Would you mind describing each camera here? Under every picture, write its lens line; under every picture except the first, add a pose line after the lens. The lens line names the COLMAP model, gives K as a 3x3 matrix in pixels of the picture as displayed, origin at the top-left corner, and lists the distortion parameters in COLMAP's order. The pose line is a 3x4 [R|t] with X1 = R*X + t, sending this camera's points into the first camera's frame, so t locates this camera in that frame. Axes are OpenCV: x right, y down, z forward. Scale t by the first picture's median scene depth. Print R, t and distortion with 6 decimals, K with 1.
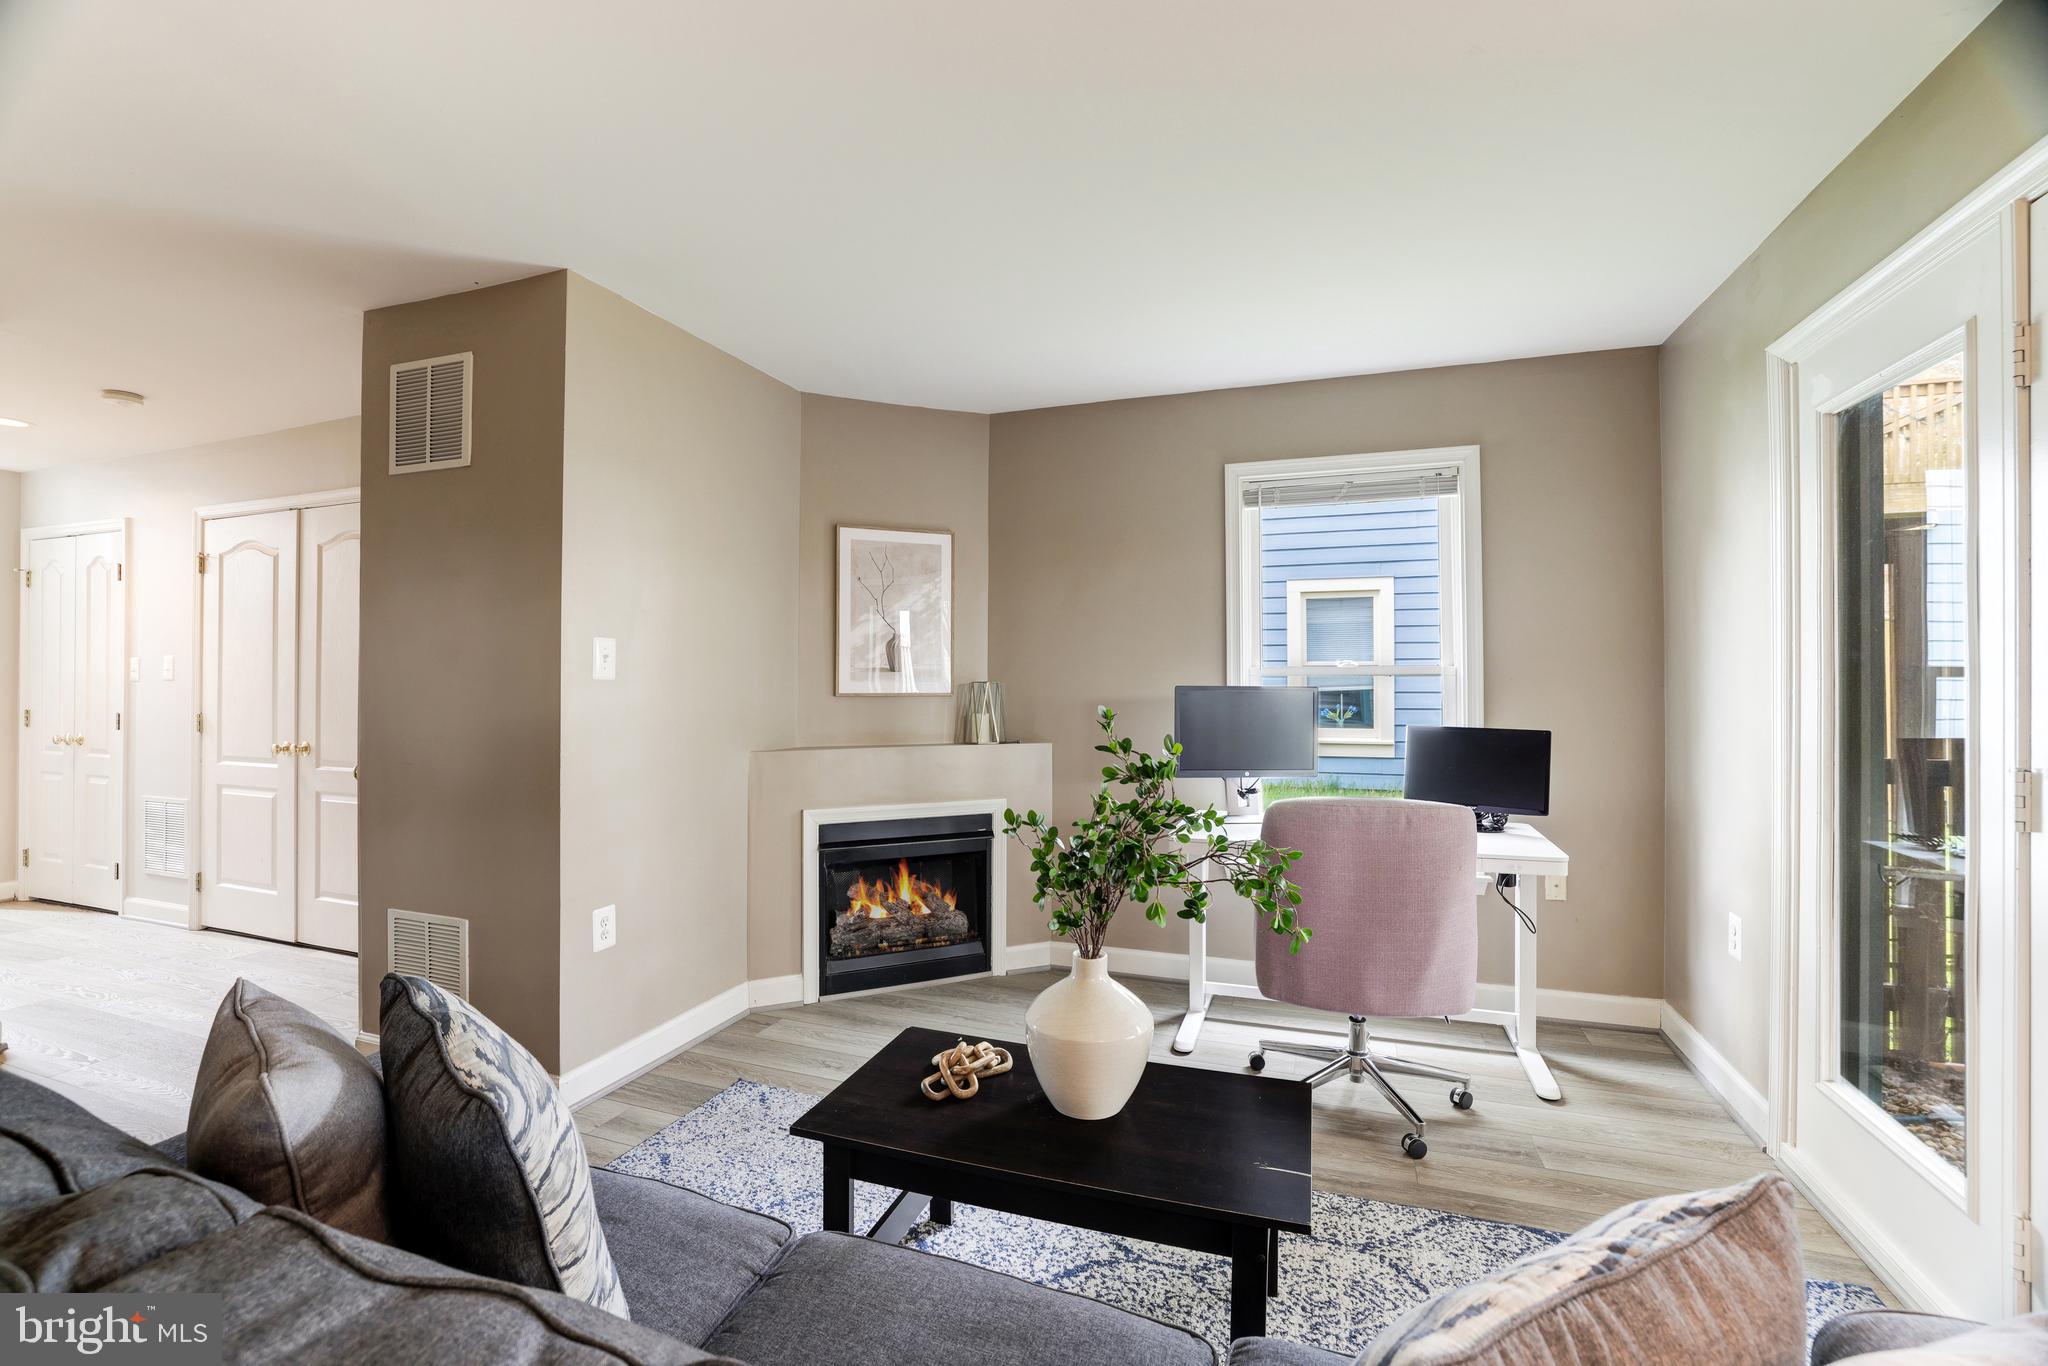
lens RADIAL K [[897.4, 0, 1022.3], [0, 897.4, 671.9], [0, 0, 1]] dist [-0.035521, 0.022648]
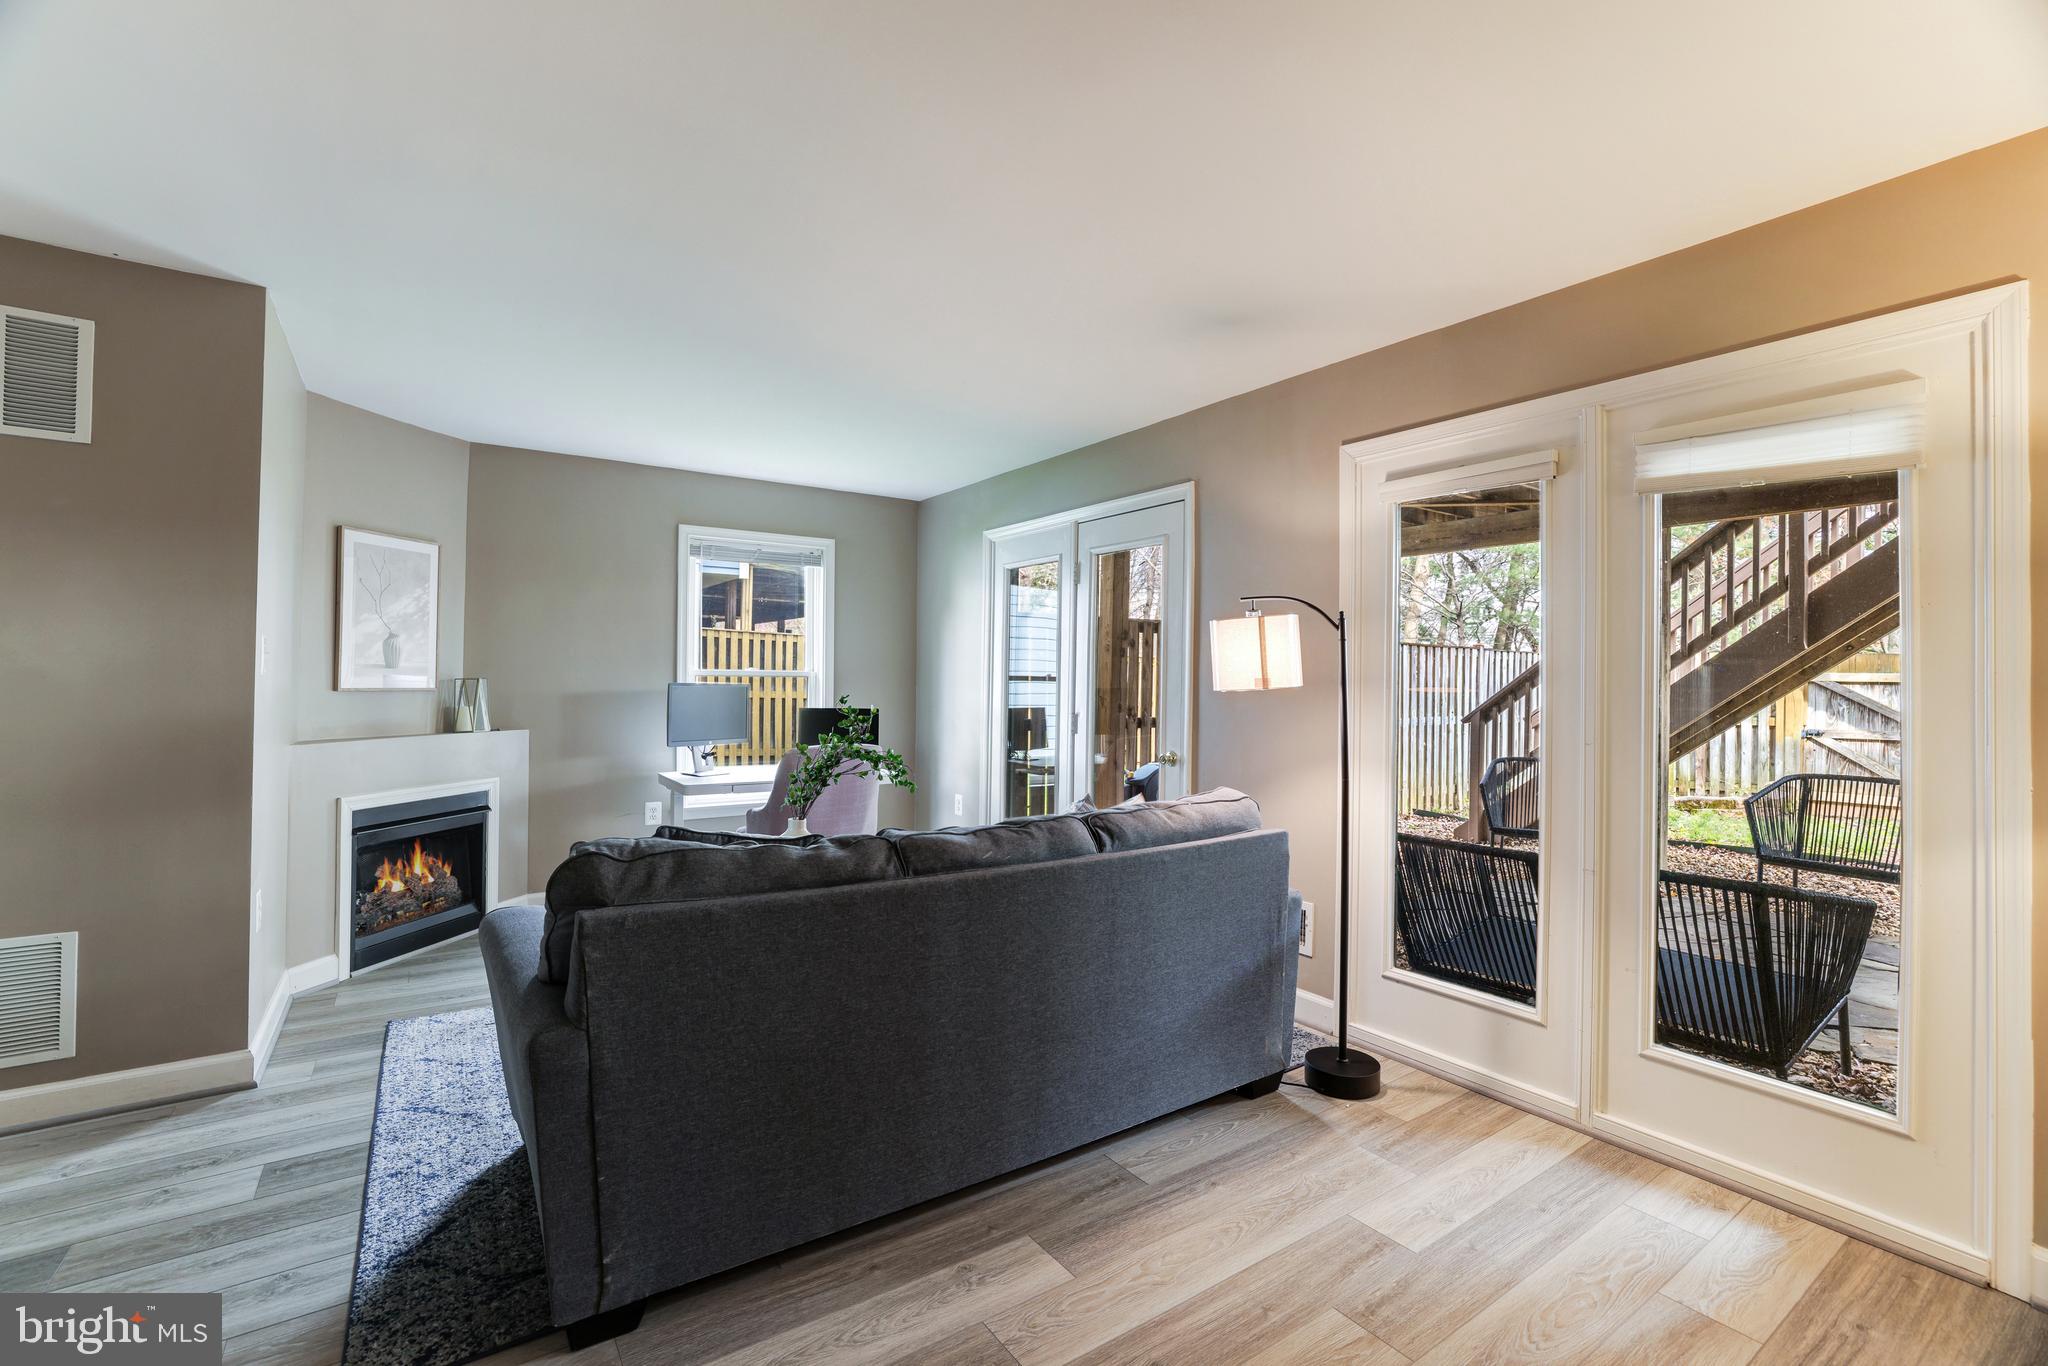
lens RADIAL K [[897.4, 0, 1022.3], [0, 897.4, 671.9], [0, 0, 1]] dist [-0.035521, 0.022648]
pose [[0.582464, 0.013583, 0.812743, -0.606395], [-0.017473, 0.999839, -0.004188, -0.004658], [-0.812668, -0.011762, 0.582608, -0.256481]]
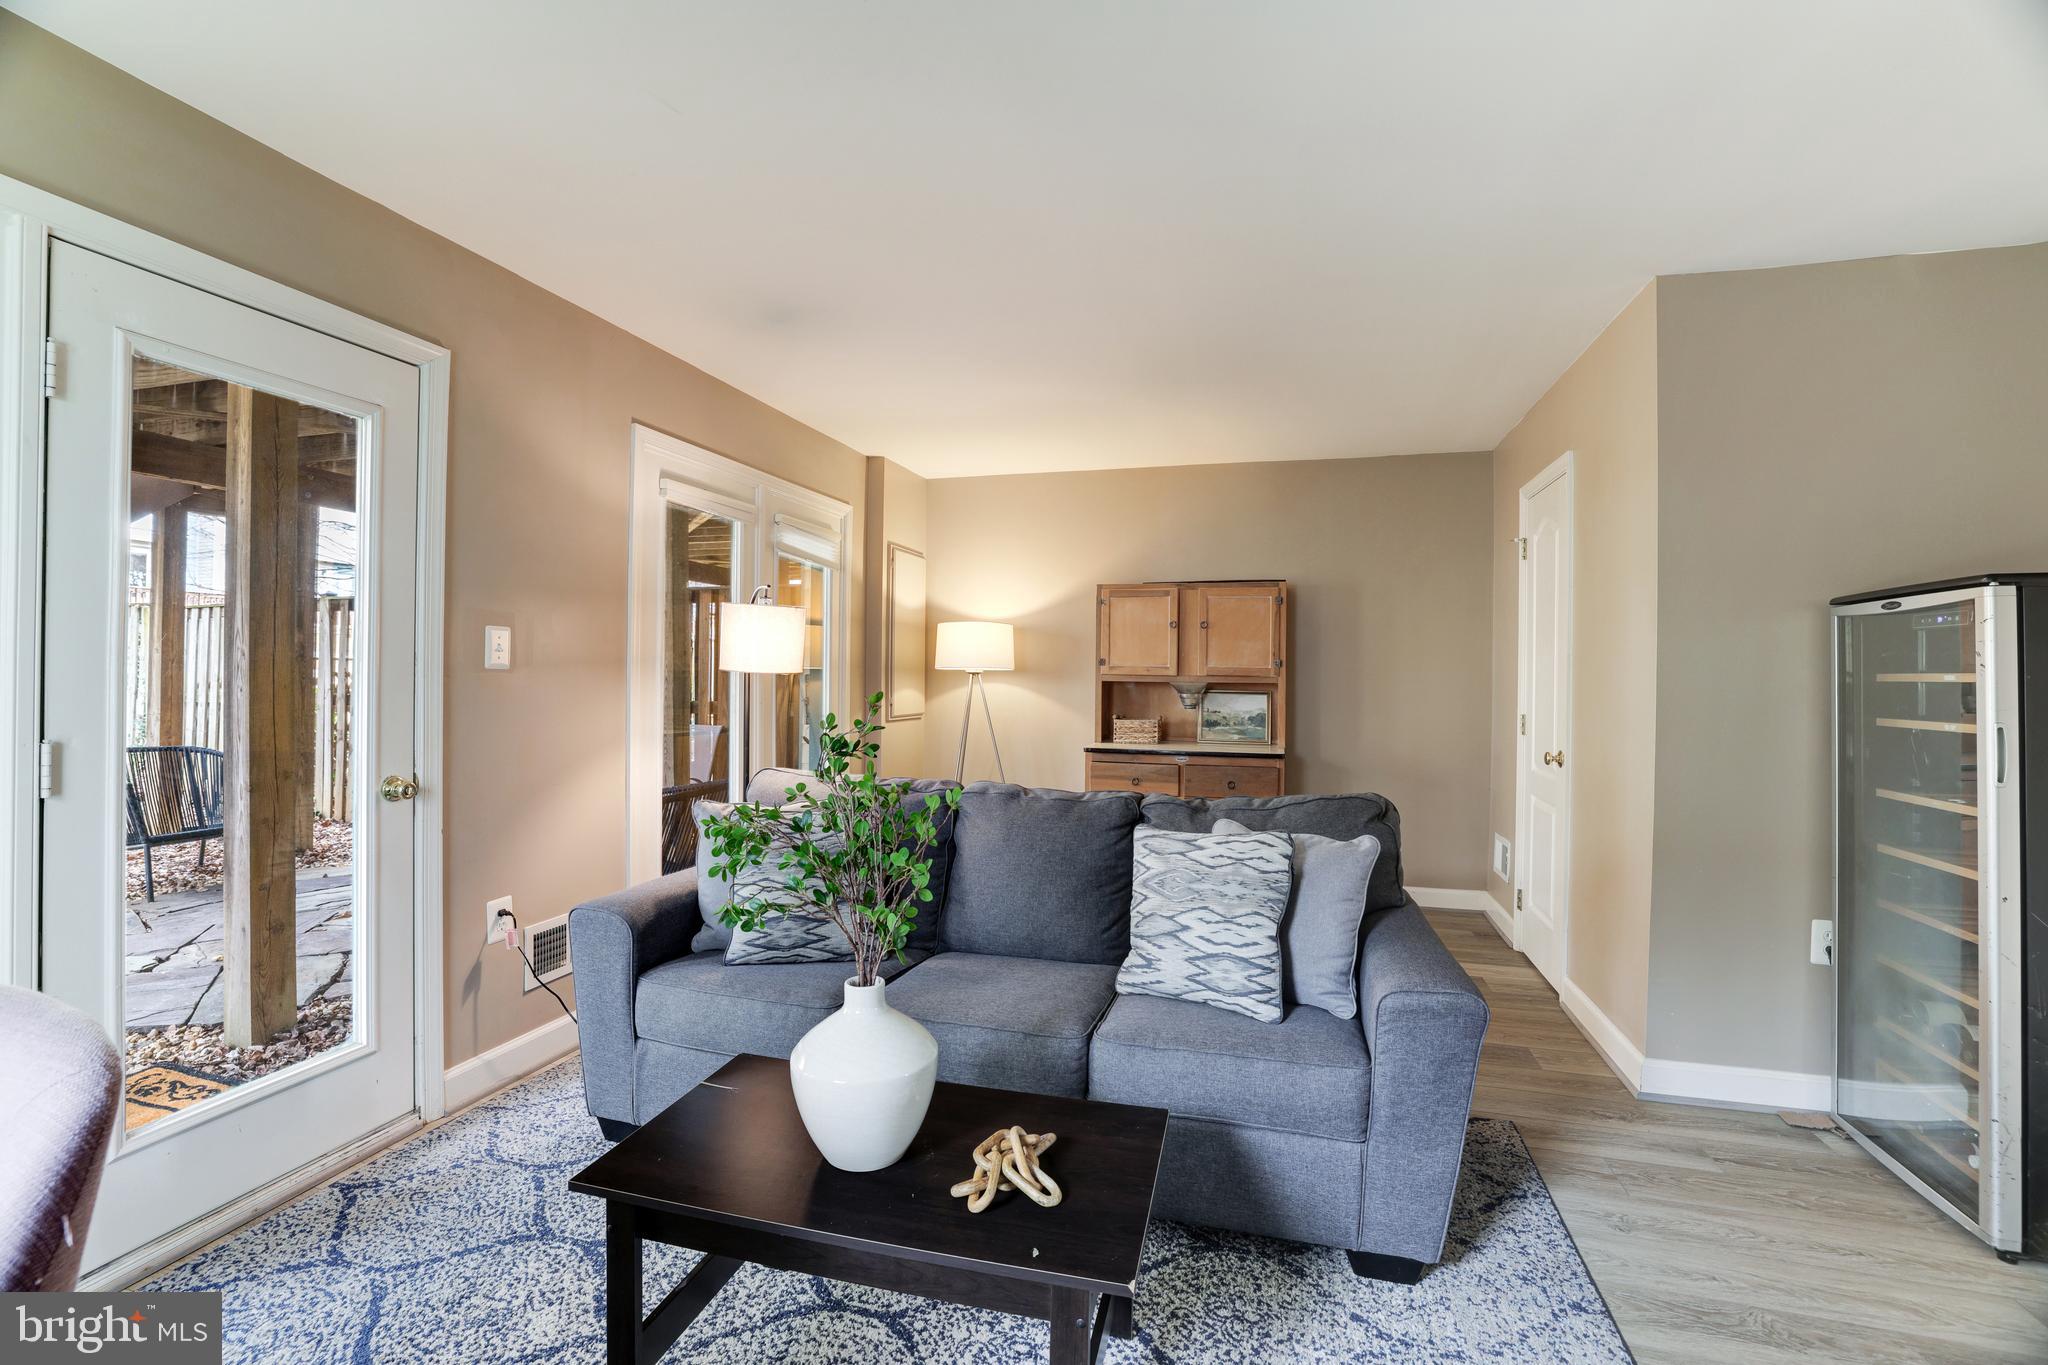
lens RADIAL K [[897.4, 0, 1022.3], [0, 897.4, 671.4], [0, 0, 1]] dist [-0.035521, 0.022648]
pose [[-0.998268, -0.017228, -0.056243, -0.014657], [-0.016732, 0.999817, -0.009279, 0.005061], [0.056393, -0.008322, -0.998374, 0.932407]]
